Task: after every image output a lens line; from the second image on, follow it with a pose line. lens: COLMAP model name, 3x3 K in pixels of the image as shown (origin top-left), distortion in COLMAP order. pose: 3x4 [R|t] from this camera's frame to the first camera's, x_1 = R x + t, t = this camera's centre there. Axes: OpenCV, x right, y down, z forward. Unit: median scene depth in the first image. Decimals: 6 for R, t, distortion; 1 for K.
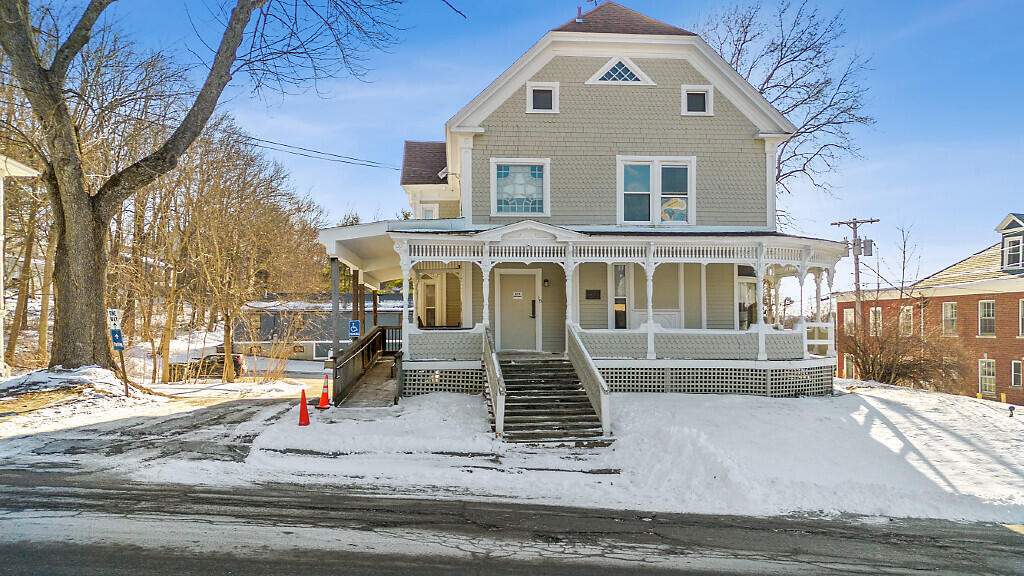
lens RADIAL K [[733.4, 0, 511.3], [0, 733.4, 320.1], [0, 0, 1]] dist [0.092129, -0.096731]
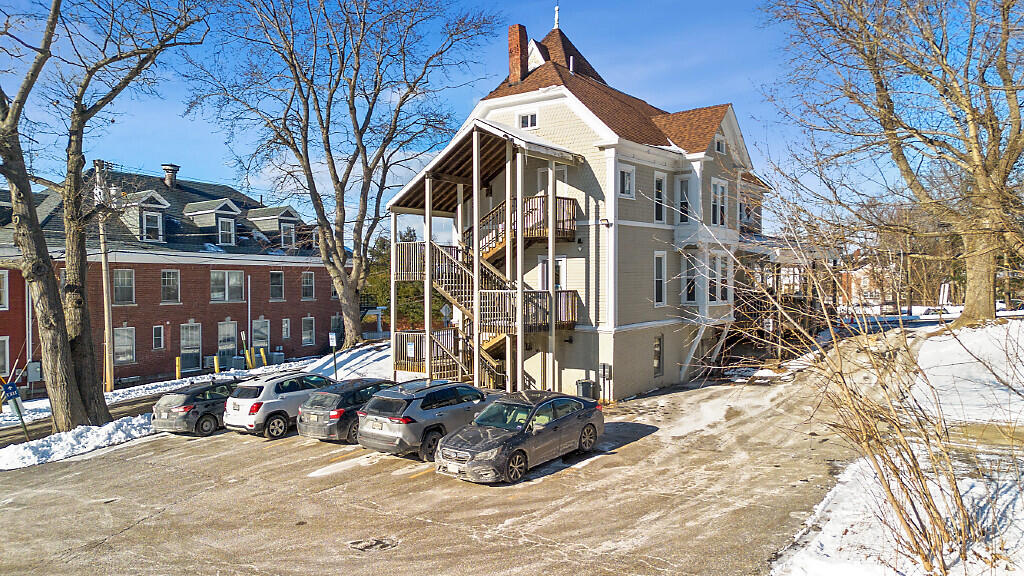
lens RADIAL K [[732.4, 0, 512.0], [0, 732.4, 288.0], [0, 0, 1]] dist [0.061547, -0.038145]
pose [[-0.739338, -0.003920, 0.673323, -0.843719], [-0.003836, 0.999991, 0.001610, -0.009330], [-0.673324, -0.001393, -0.739347, 2.810596]]
